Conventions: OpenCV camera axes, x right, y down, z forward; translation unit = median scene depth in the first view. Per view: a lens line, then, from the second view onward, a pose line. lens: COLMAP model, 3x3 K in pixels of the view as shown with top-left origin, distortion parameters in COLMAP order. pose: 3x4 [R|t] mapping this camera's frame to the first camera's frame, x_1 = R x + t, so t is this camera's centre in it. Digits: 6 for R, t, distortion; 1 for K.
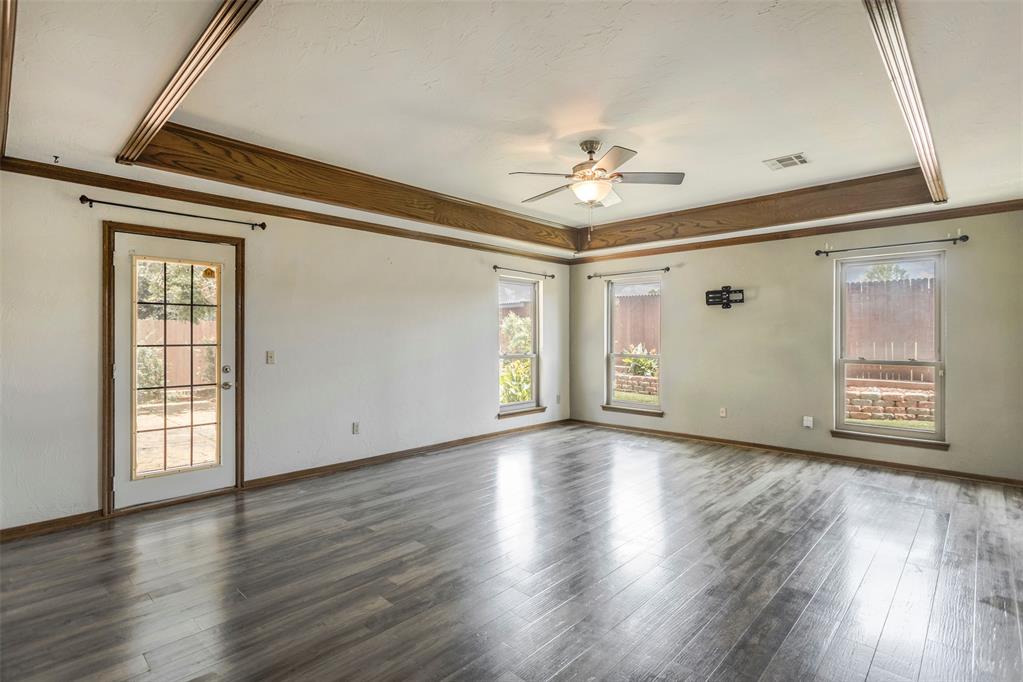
lens RADIAL K [[501.2, 0, 513.3], [0, 501.2, 341.0], [0, 0, 1]] dist [-0.003397, 0.002040]
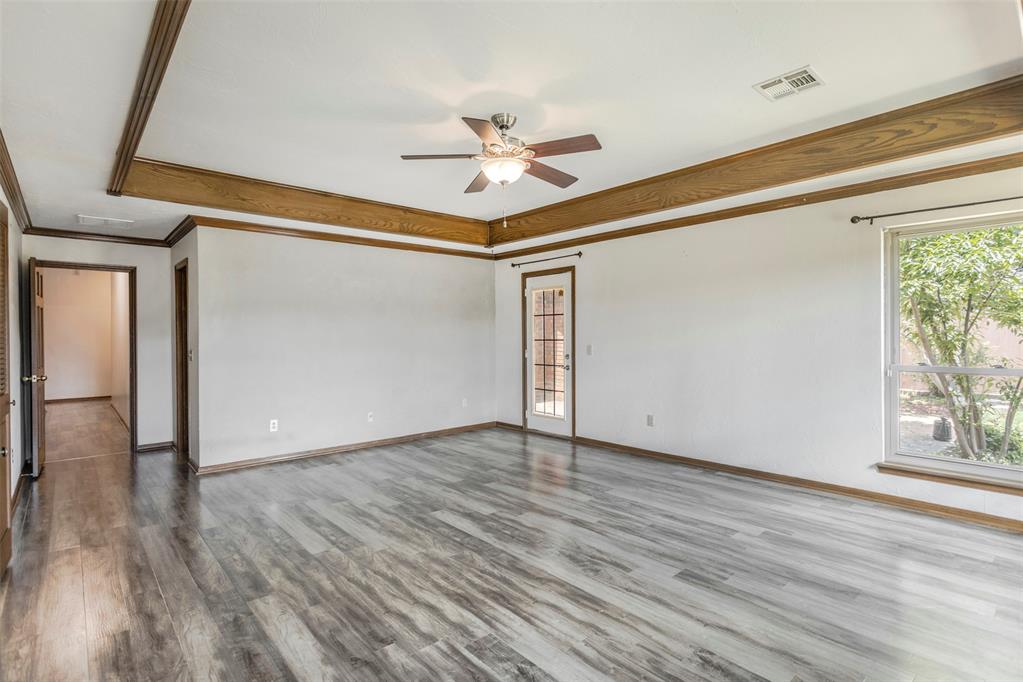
lens RADIAL K [[501.2, 0, 513.5], [0, 501.2, 335.7], [0, 0, 1]] dist [-0.003397, 0.002040]
pose [[-0.084880, 0.003551, -0.996385, 1.036446], [-0.003867, 0.999985, 0.003893, -0.010783], [0.996384, 0.004183, -0.084865, 1.087911]]
